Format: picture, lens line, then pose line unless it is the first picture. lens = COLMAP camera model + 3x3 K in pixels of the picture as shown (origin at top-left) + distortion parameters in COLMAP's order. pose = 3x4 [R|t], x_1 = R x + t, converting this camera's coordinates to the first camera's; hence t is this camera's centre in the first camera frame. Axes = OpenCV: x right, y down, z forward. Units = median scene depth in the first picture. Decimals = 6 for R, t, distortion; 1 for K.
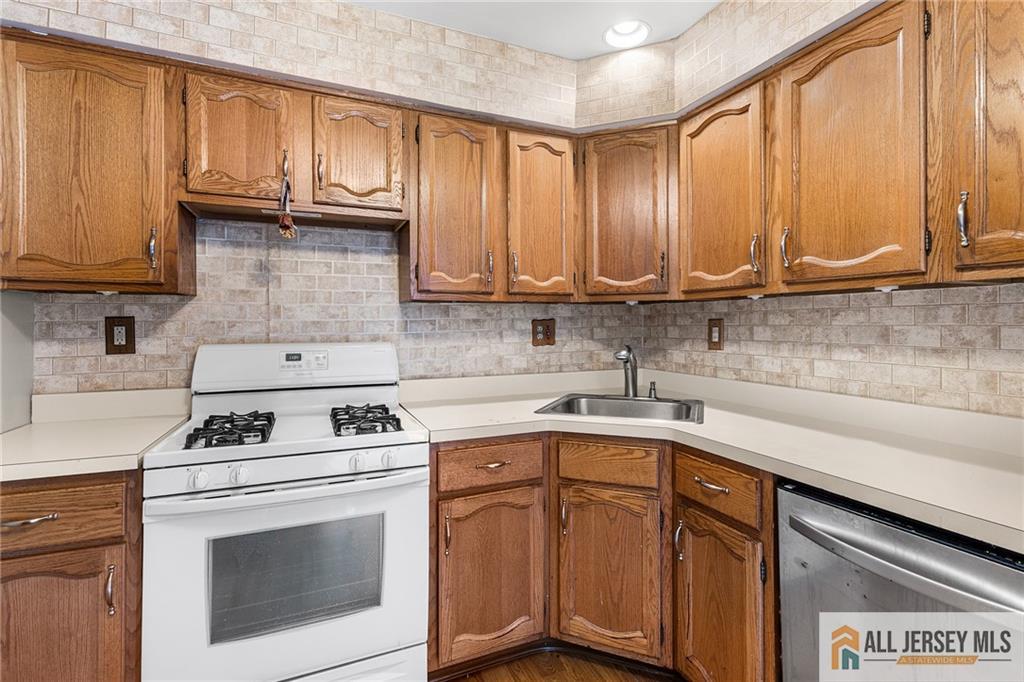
lens RADIAL K [[462.3, 0, 509.6], [0, 462.3, 320.5], [0, 0, 1]] dist [0.000044, -0.000173]
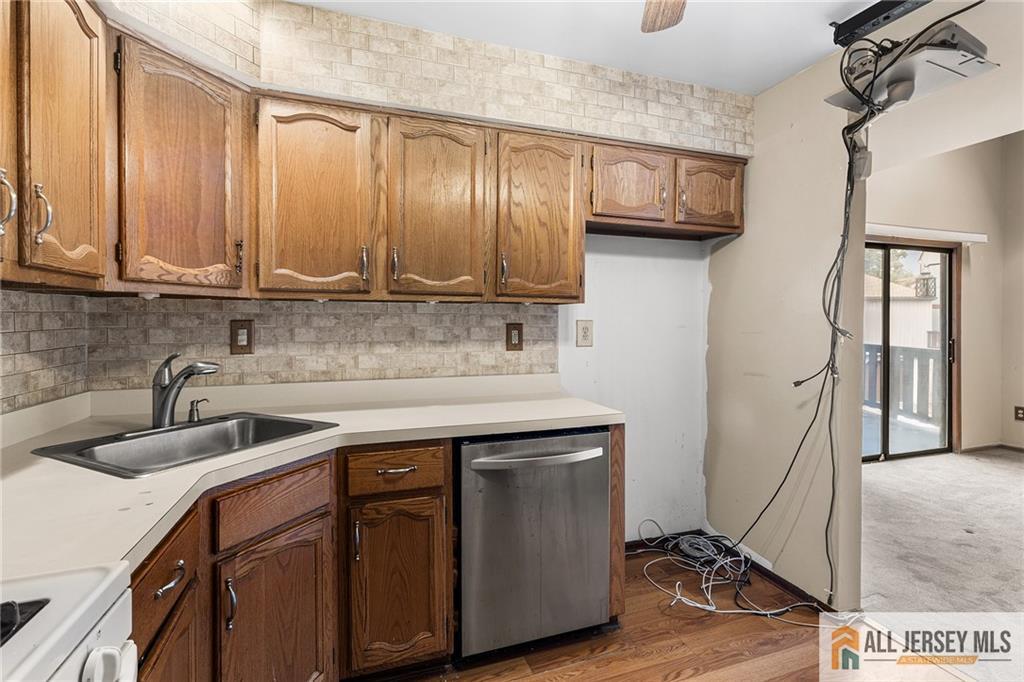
lens RADIAL K [[462.3, 0, 513.1], [0, 462.3, 325.1], [0, 0, 1]] dist [0.000044, -0.000173]
pose [[0.077130, -0.001204, 0.997020, -0.514326], [-0.007198, 0.999973, 0.001765, 0.001362], [-0.996995, -0.007313, 0.077119, 0.499944]]
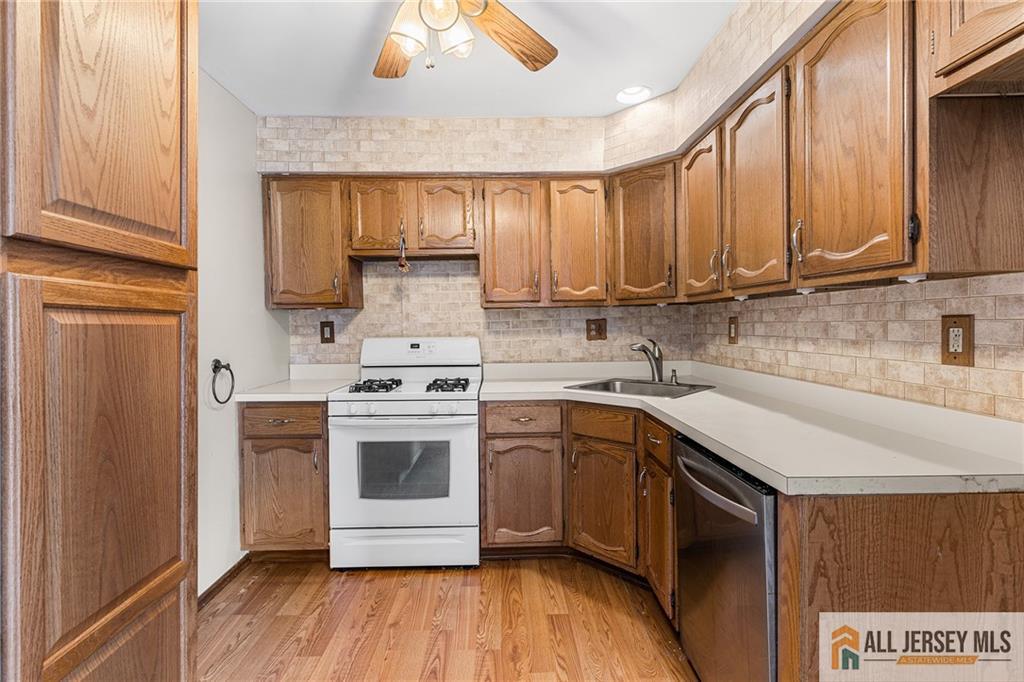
lens RADIAL K [[462.3, 0, 512.3], [0, 462.3, 328.8], [0, 0, 1]] dist [0.000044, -0.000173]
pose [[0.925016, -0.006033, -0.379881, 0.458171], [0.013242, 0.999778, 0.016367, -0.000422], [0.379698, -0.020171, 0.924891, -0.342046]]
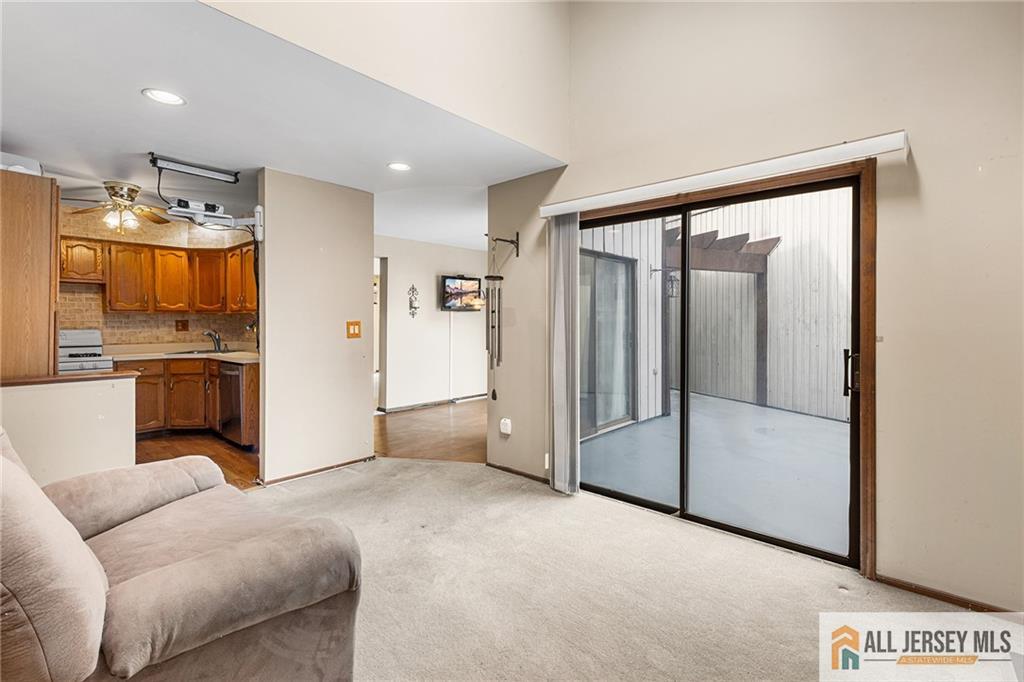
lens RADIAL K [[474.1, 0, 519.0], [0, 474.1, 328.7], [0, 0, 1]] dist [-0.000259, 0.001293]
pose [[0.904903, -0.004610, 0.425593, 0.814332], [-0.004141, 0.999799, 0.019632, -0.019336], [-0.425598, -0.019528, 0.904702, -2.624119]]
